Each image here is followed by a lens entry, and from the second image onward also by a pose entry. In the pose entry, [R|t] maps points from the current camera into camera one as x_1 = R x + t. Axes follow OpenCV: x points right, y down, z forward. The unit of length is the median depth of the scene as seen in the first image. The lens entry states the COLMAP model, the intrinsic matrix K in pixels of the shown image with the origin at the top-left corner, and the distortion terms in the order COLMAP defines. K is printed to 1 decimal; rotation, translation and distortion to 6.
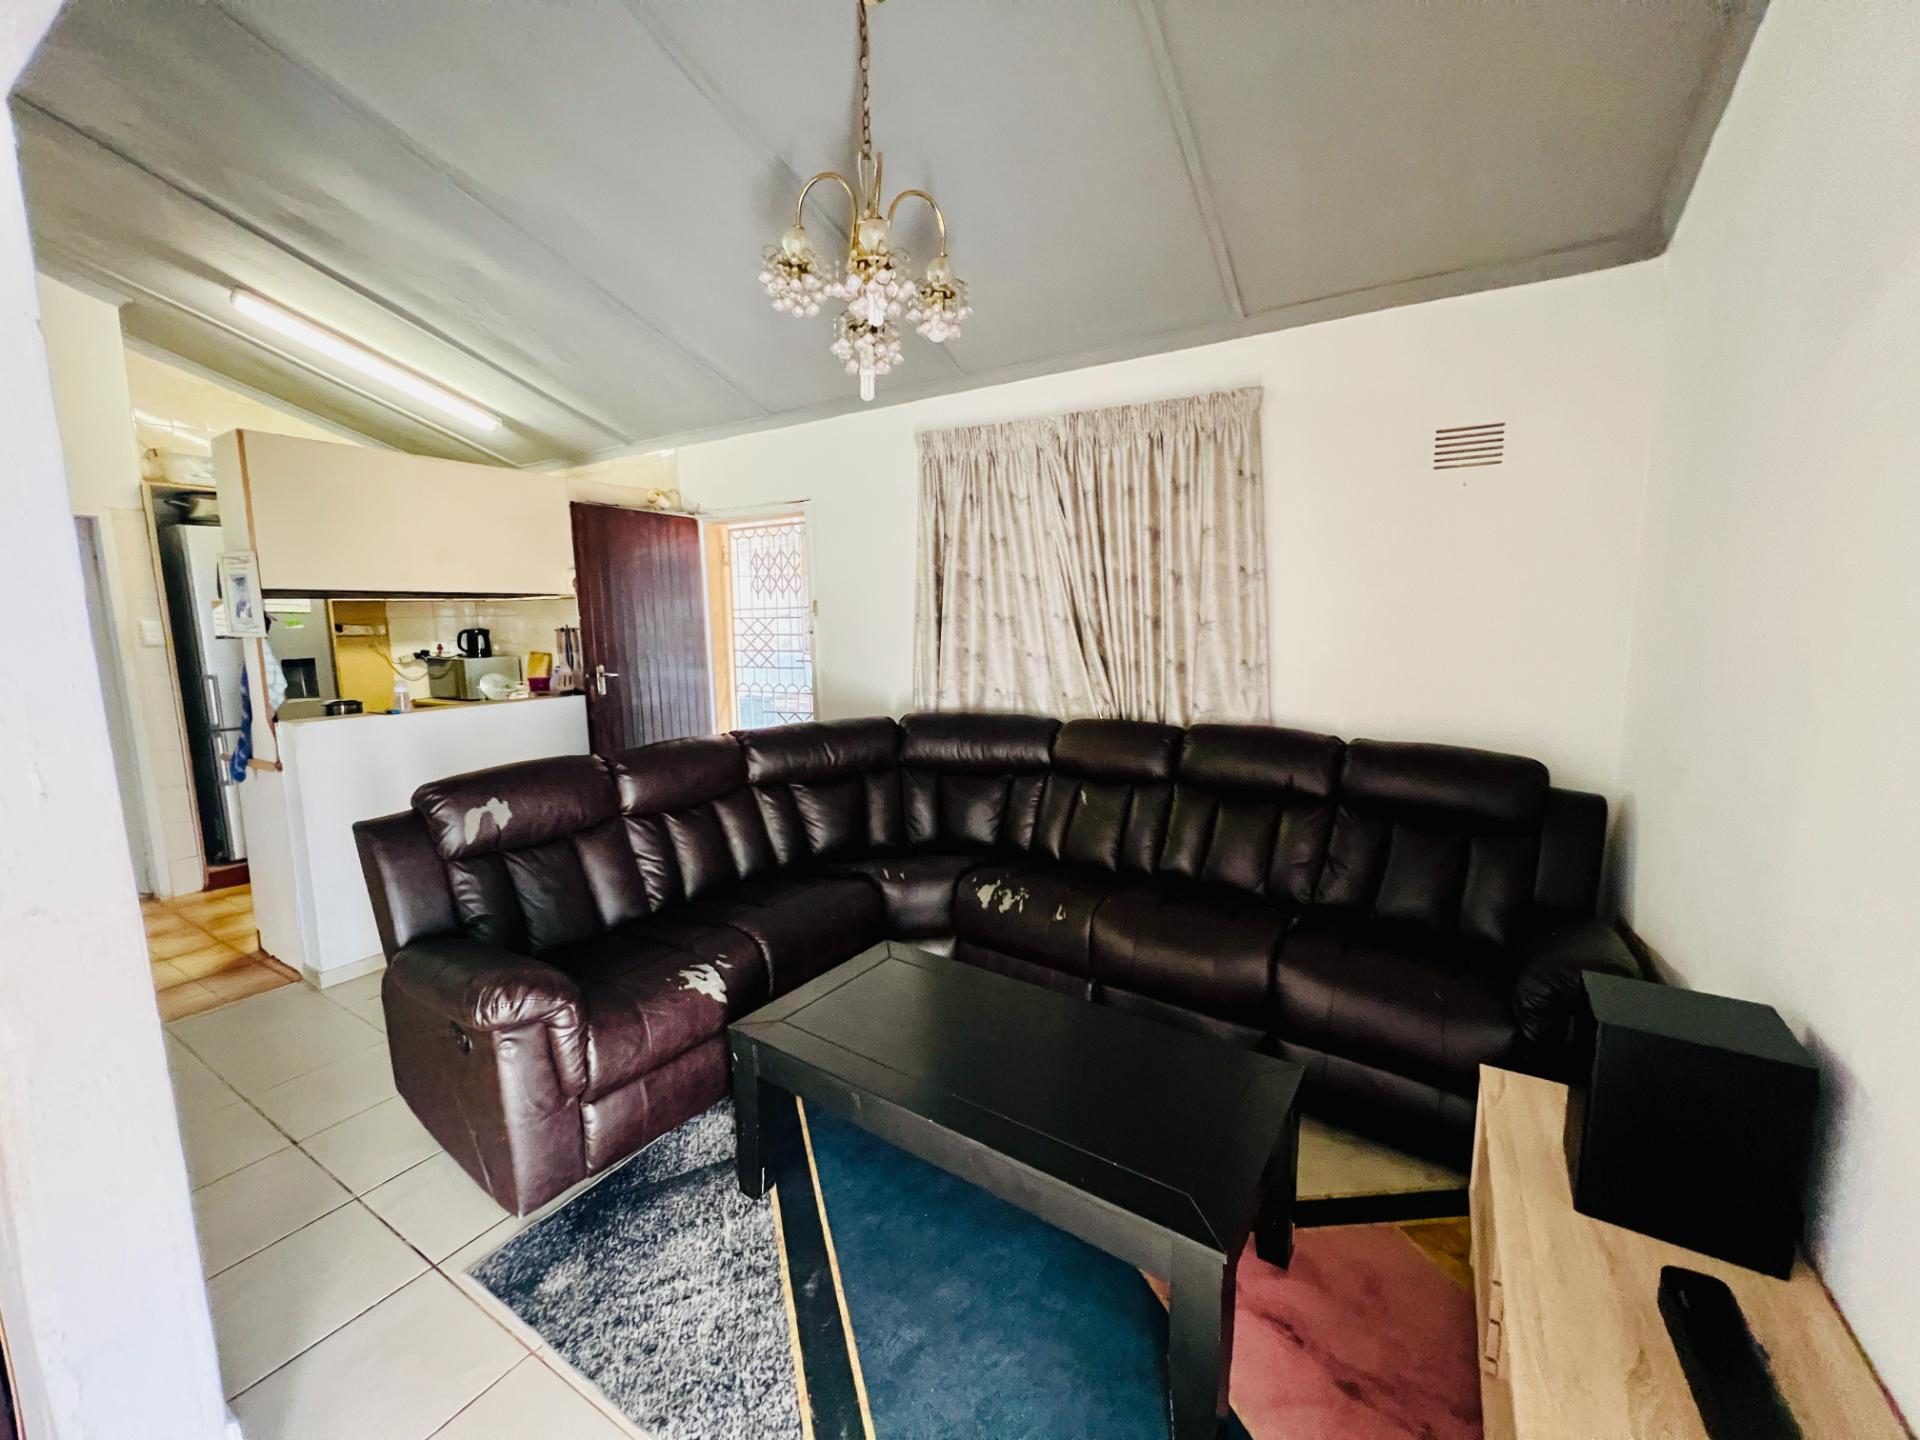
lens RADIAL K [[766.8, 0, 956.7], [0, 766.8, 717.1], [0, 0, 1]] dist [-0.002766, 0.000966]
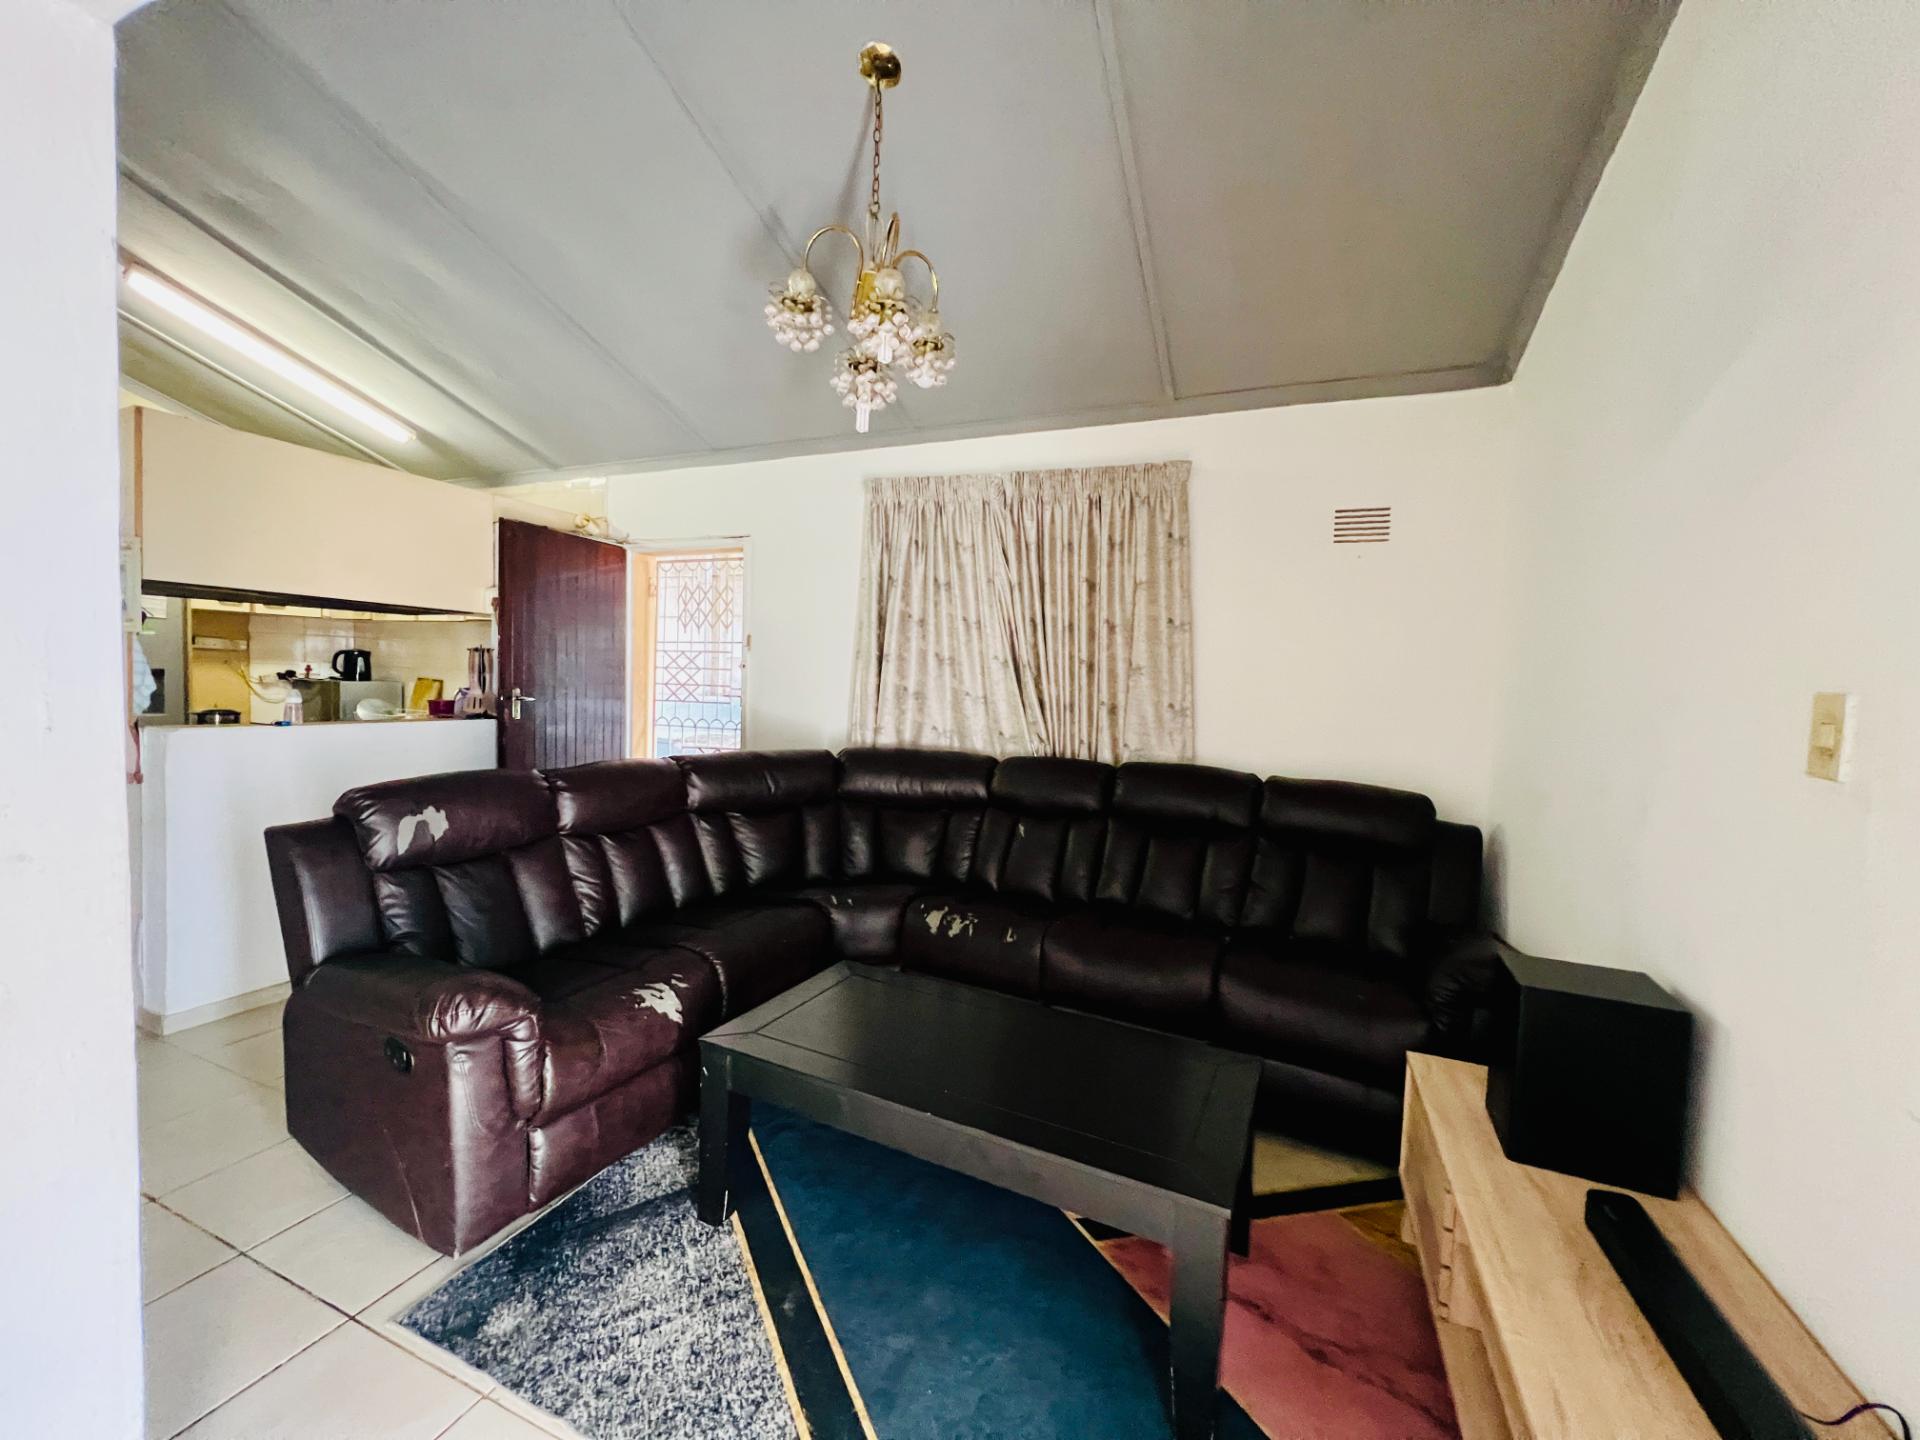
lens RADIAL K [[766.8, 0, 956.7], [0, 766.8, 717.1], [0, 0, 1]] dist [-0.002766, 0.000966]
pose [[0.987752, 0.040676, 0.150635, -0.099753], [-0.027698, 0.995800, -0.087268, 0.053391], [-0.153552, 0.082027, 0.984730, -0.026875]]
